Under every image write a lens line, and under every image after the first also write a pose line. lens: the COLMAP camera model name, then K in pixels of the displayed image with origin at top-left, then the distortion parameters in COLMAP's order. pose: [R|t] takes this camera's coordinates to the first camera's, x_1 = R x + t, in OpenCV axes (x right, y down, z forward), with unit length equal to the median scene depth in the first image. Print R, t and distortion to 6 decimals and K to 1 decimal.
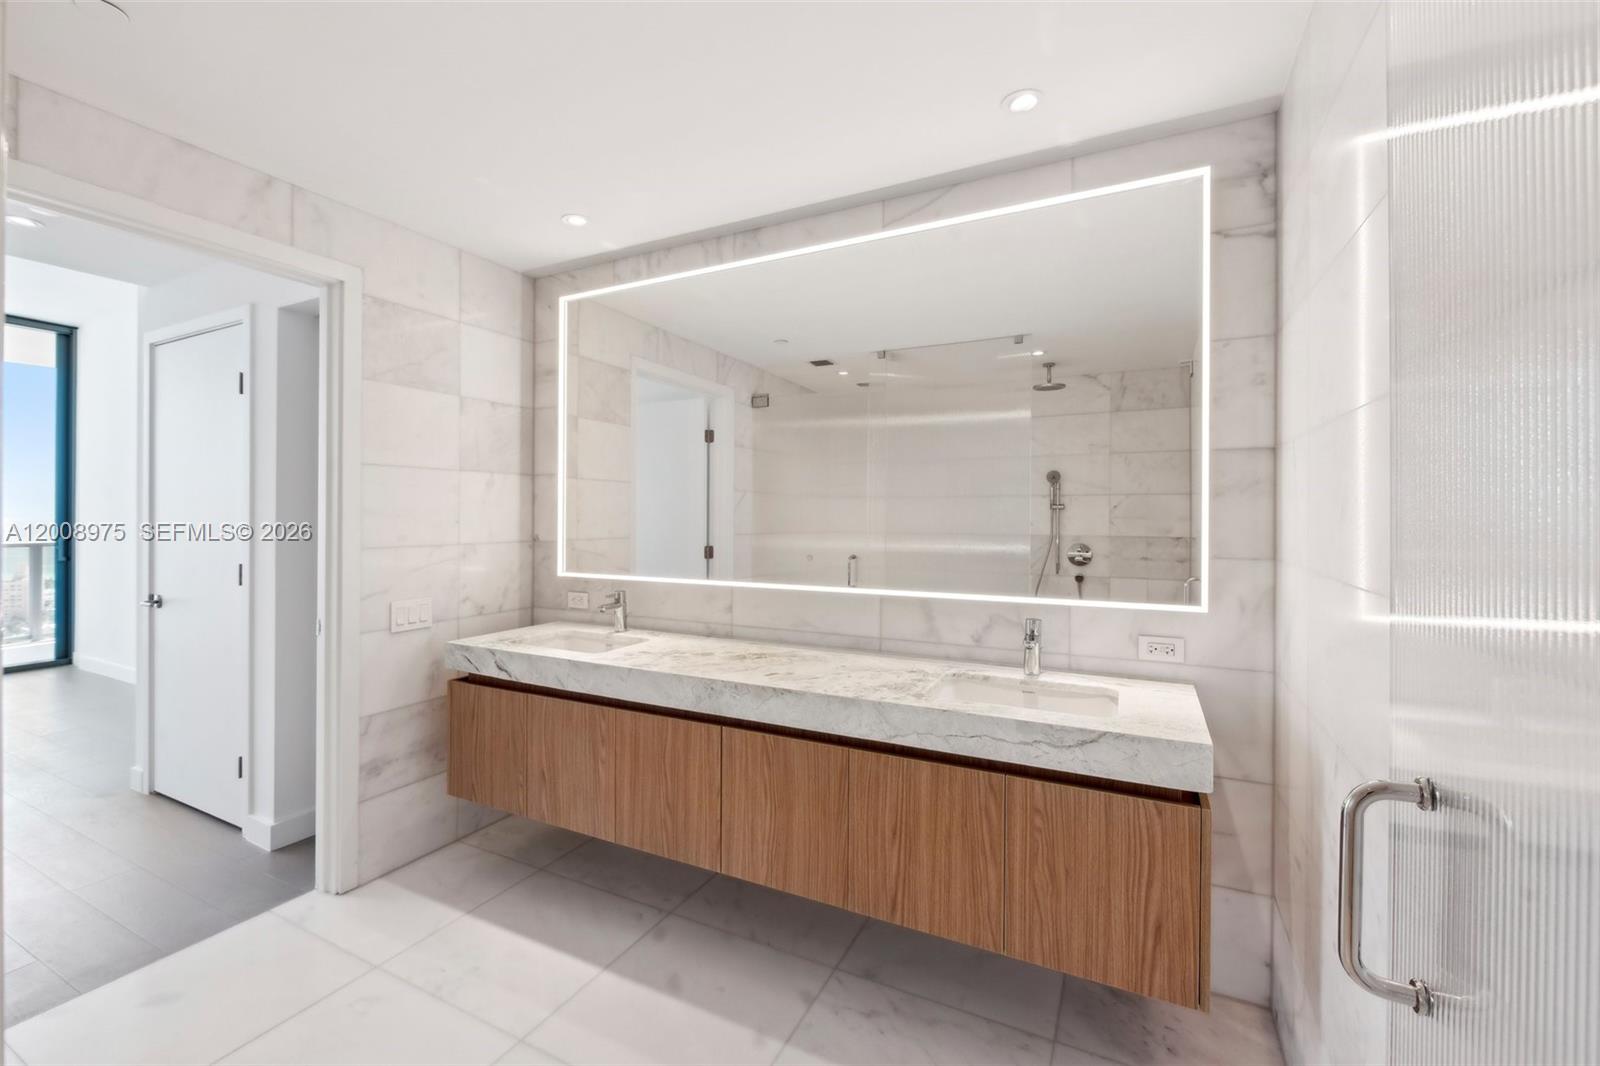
lens RADIAL K [[677.7, 0, 803.2], [0, 677.7, 522.7], [0, 0, 1]] dist [-0.002865, -0.000021]
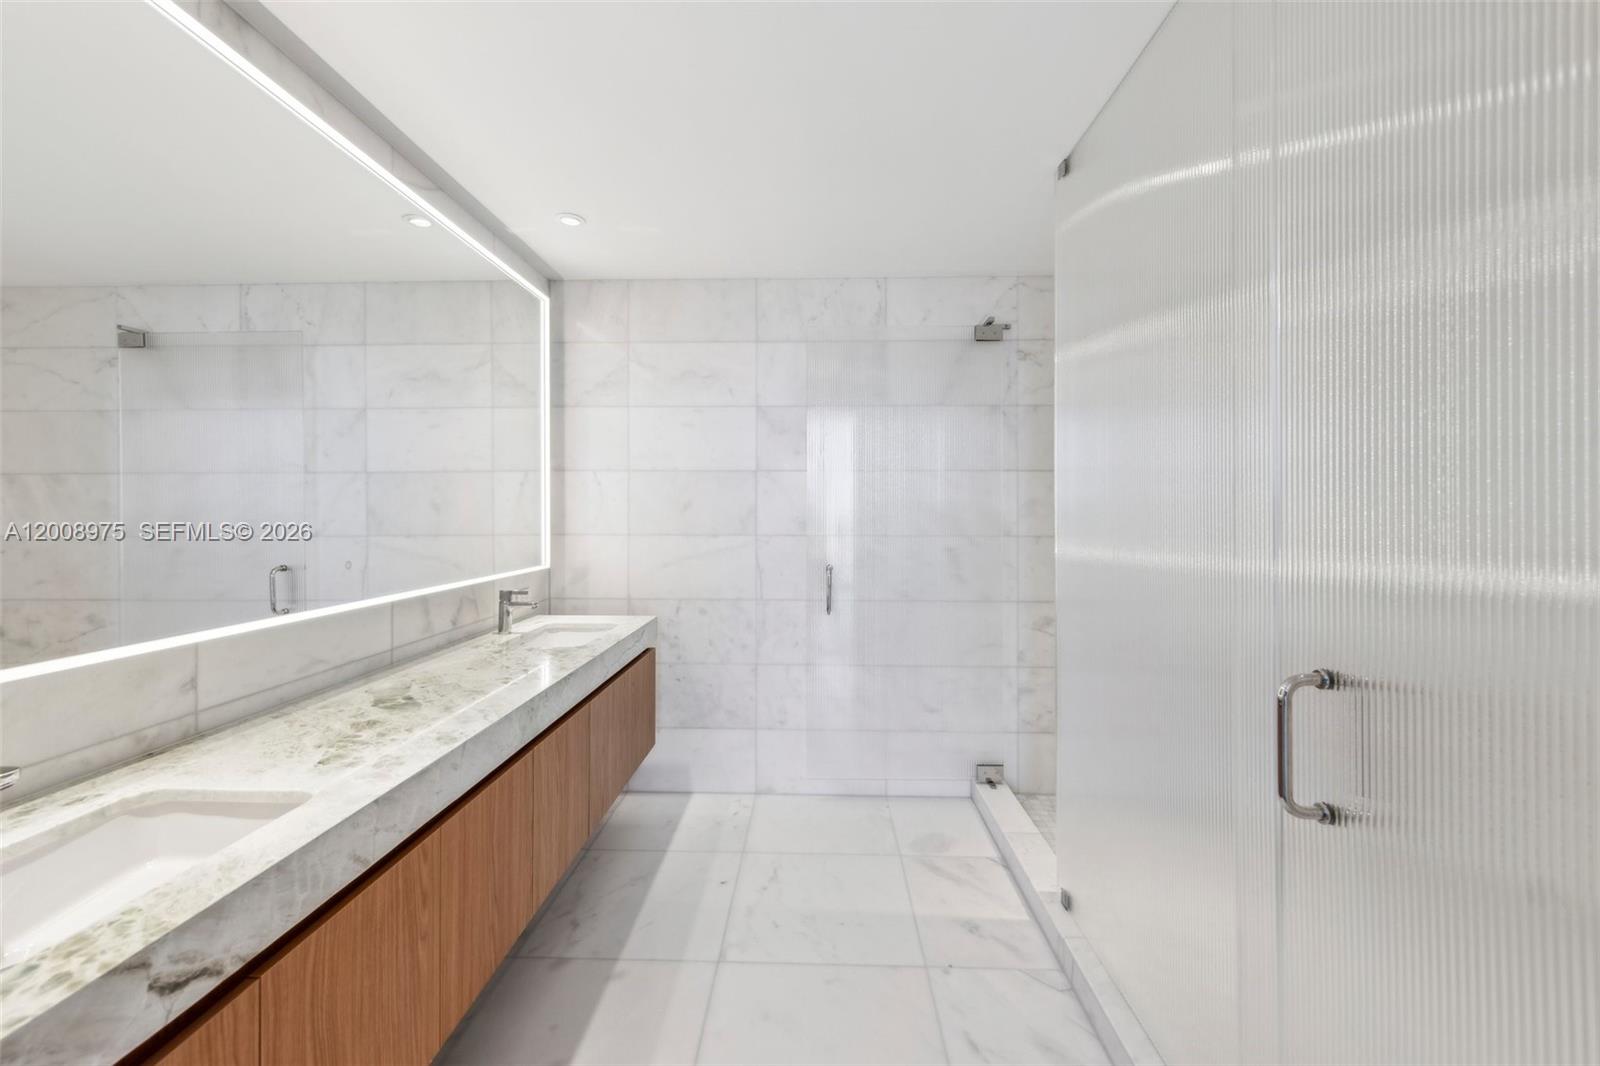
lens RADIAL K [[640.4, 0, 802.8], [0, 640.4, 517.4], [0, 0, 1]] dist [-0.002440, -0.004531]
pose [[-0.423418, -0.014343, 0.905821, -0.858192], [0.002800, 0.999849, 0.017140, -0.012777], [-0.905930, 0.009794, -0.423314, 0.869273]]
